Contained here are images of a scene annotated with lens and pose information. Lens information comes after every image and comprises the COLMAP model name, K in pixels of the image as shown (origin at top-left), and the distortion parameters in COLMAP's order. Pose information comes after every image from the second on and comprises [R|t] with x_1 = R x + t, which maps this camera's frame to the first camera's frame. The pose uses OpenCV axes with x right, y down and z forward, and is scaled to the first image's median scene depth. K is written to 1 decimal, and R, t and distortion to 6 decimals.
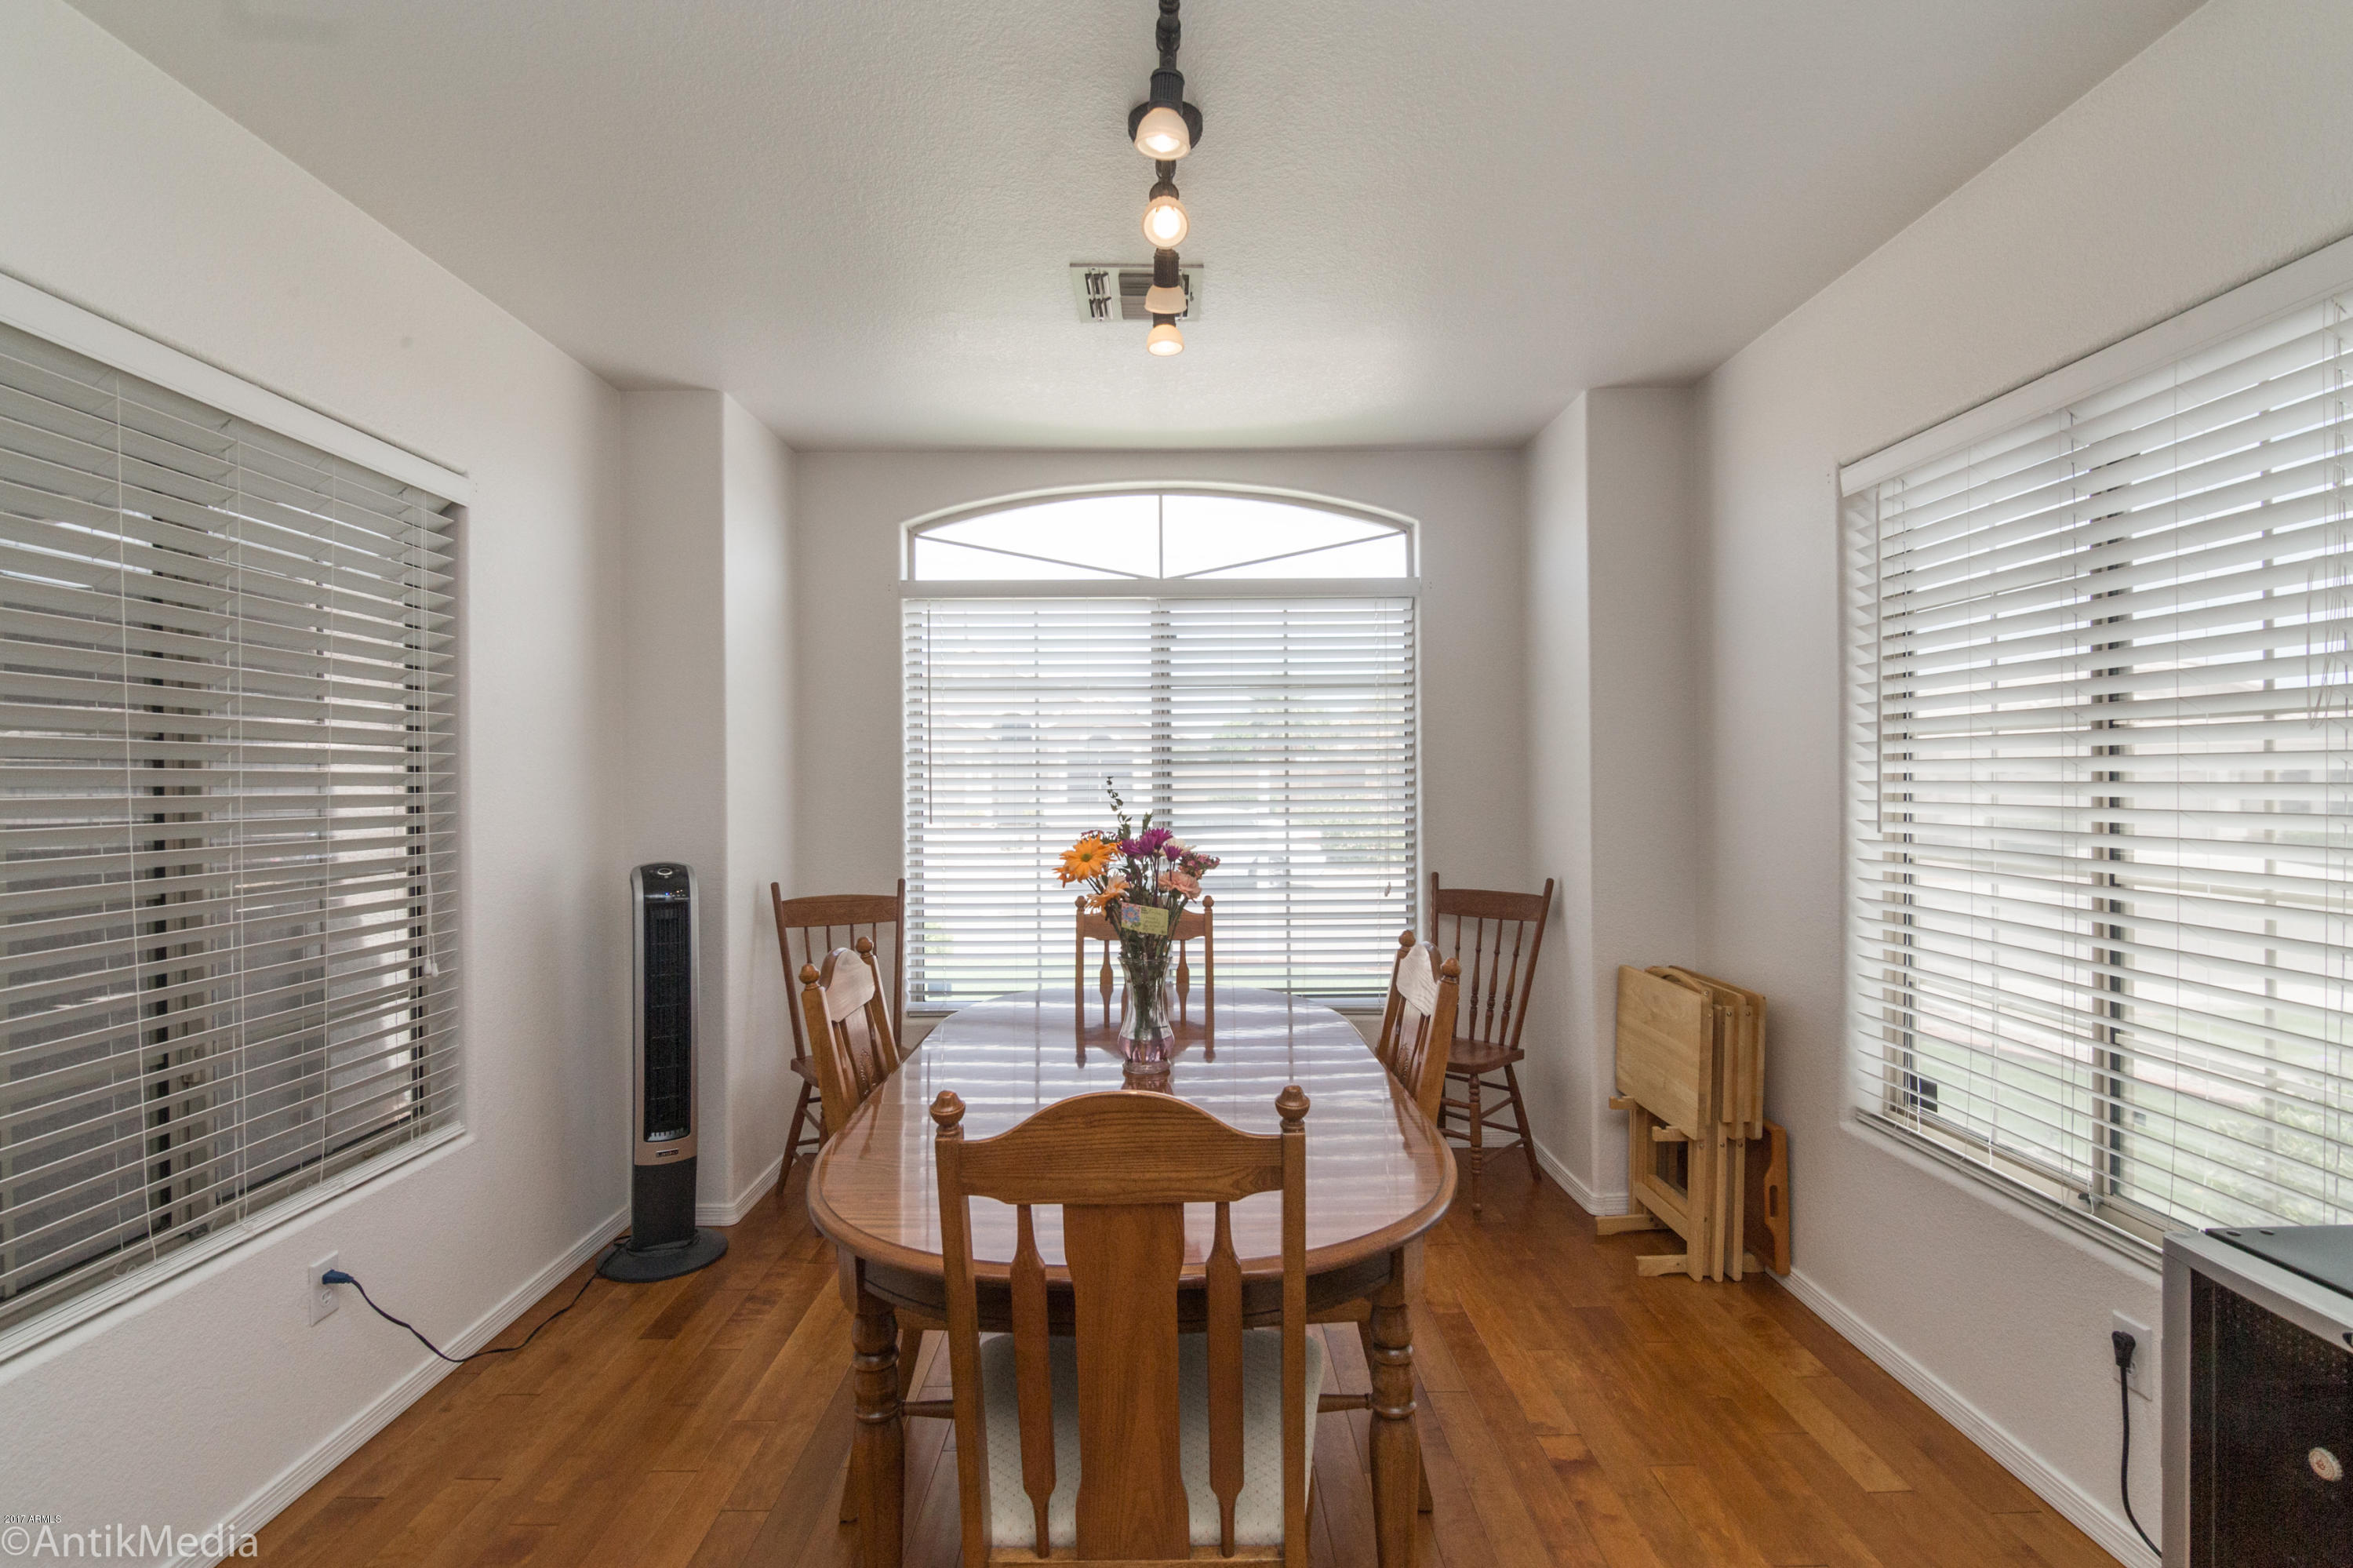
lens RADIAL K [[1099.5, 0, 1181.4], [0, 1099.5, 781.5], [0, 0, 1]] dist [-0.009652, -0.005859]
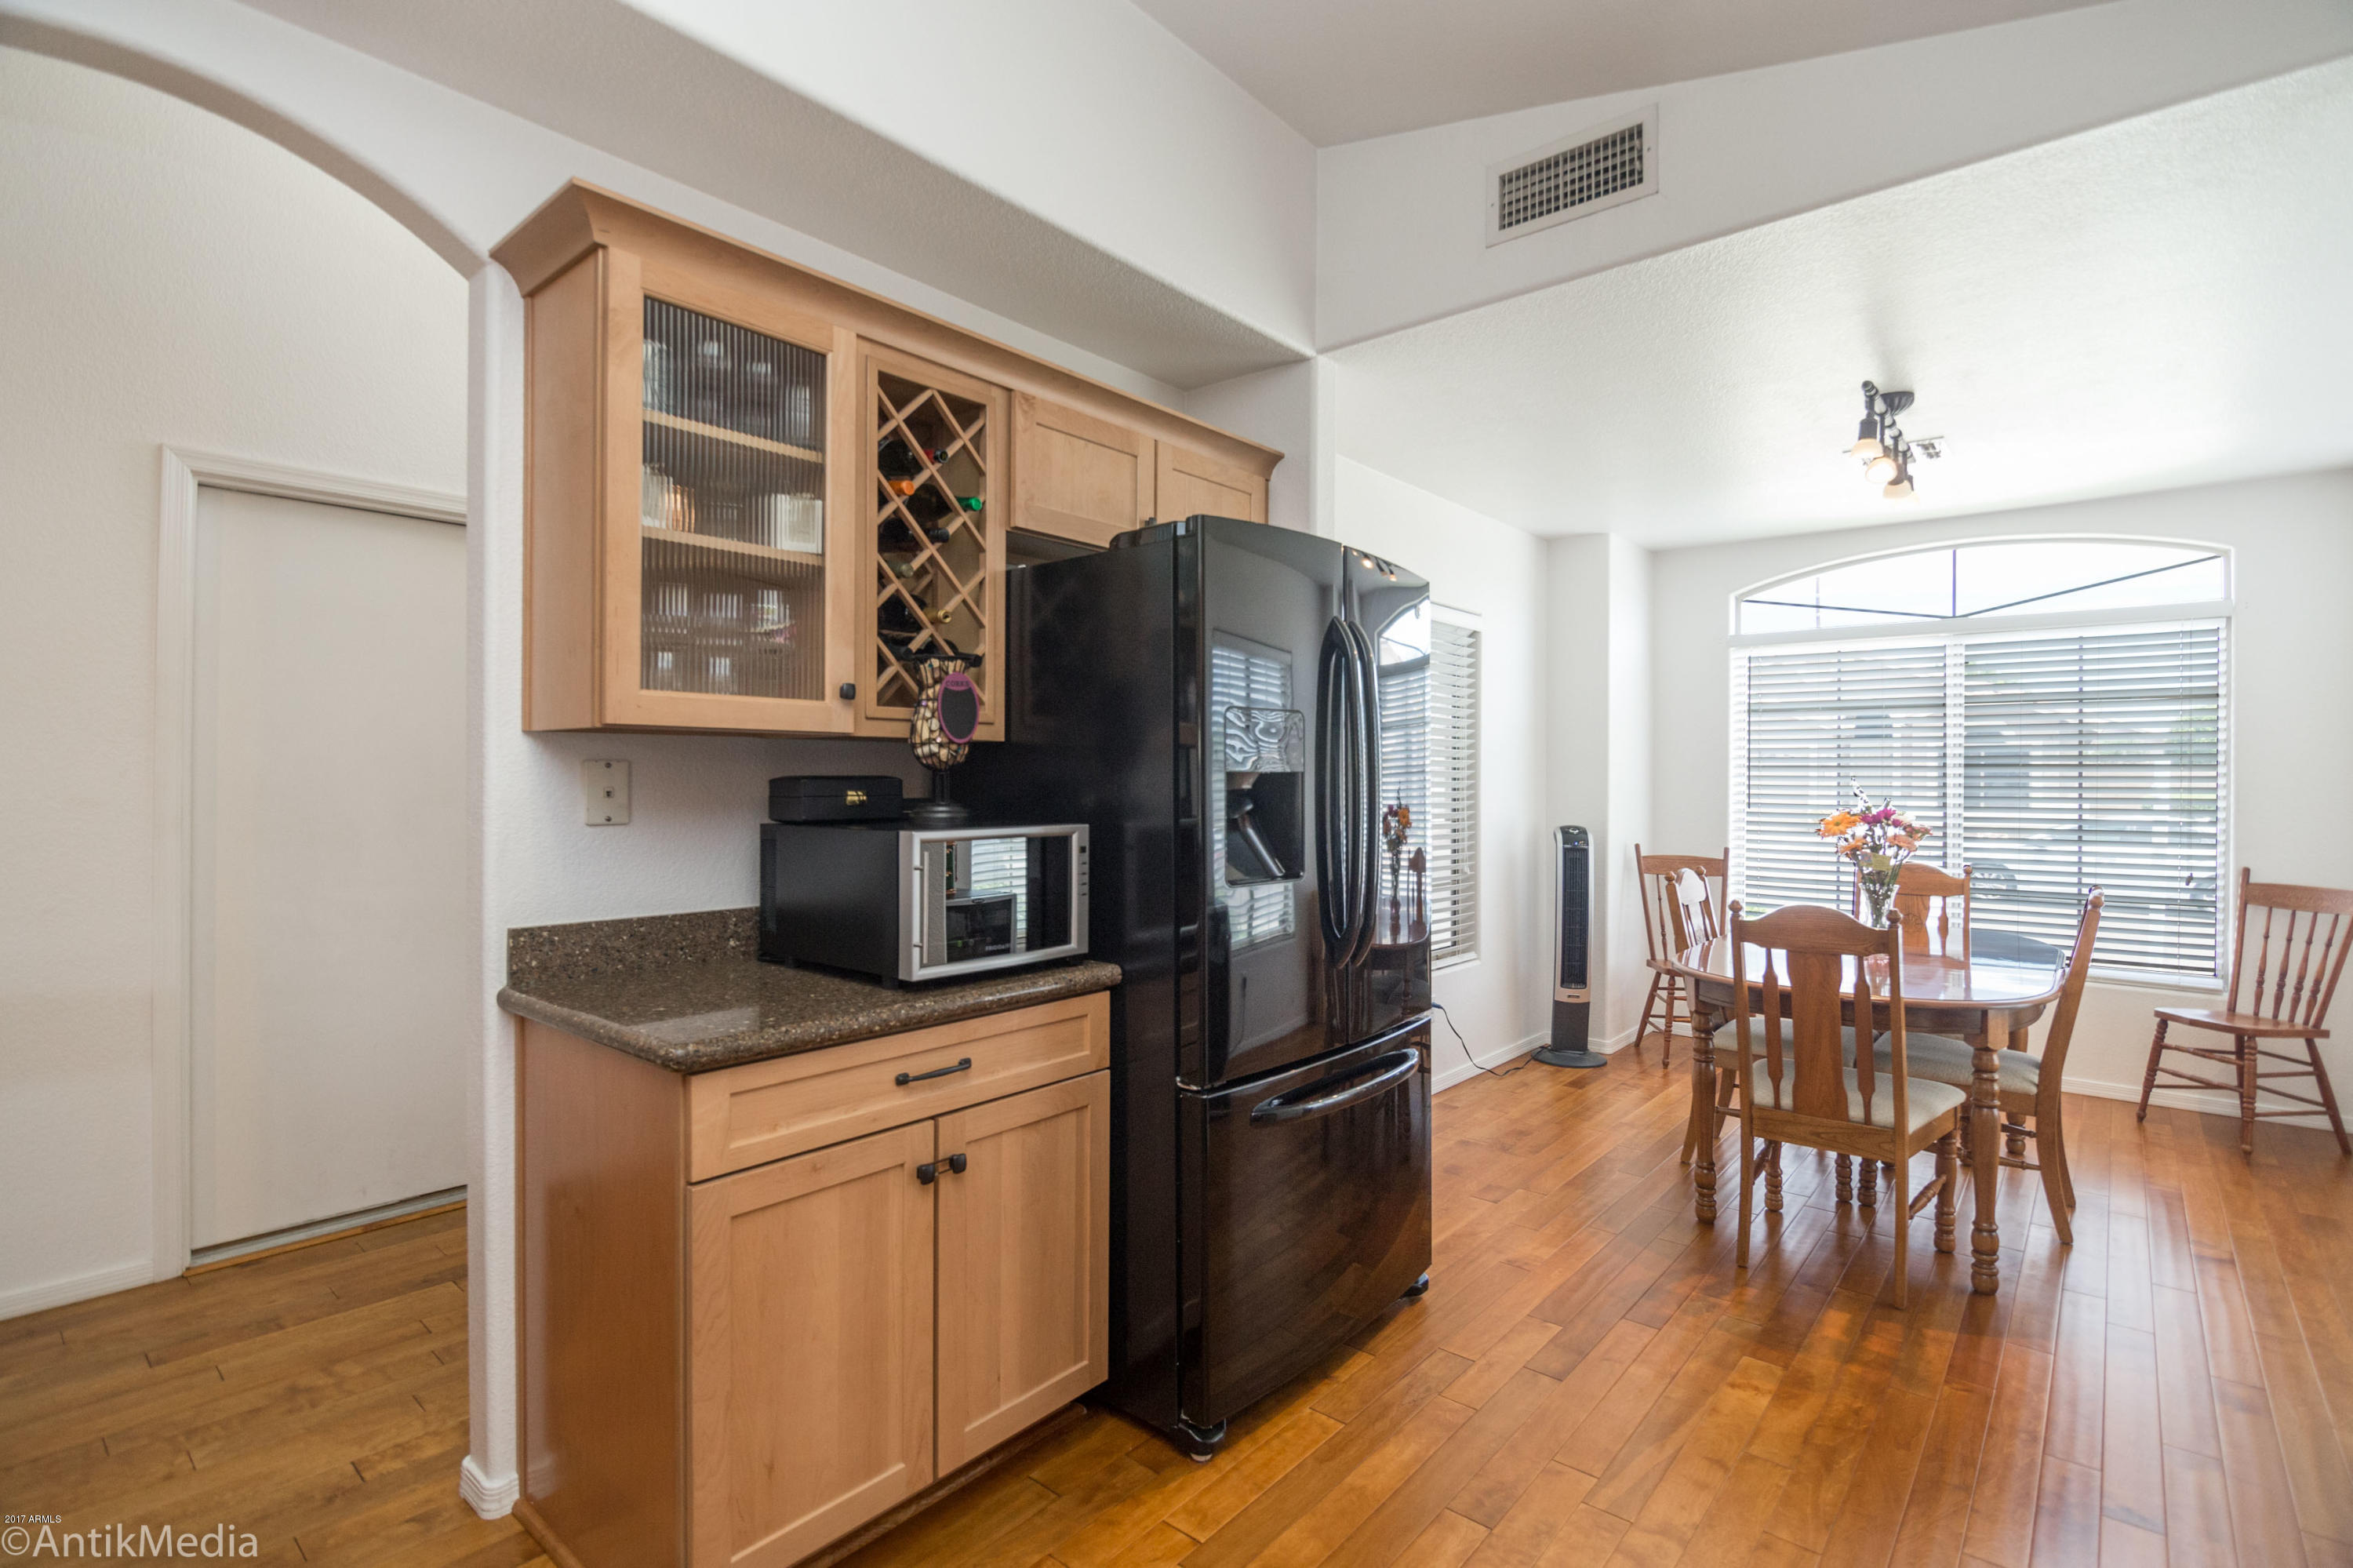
lens RADIAL K [[1099.5, 0, 1175.3], [0, 1099.5, 779.5], [0, 0, 1]] dist [-0.009652, -0.005859]
pose [[0.747641, 0.012713, -0.663982, 0.178236], [-0.011871, 0.999913, 0.005778, 0.001794], [0.663997, 0.003562, 0.747726, -0.627172]]
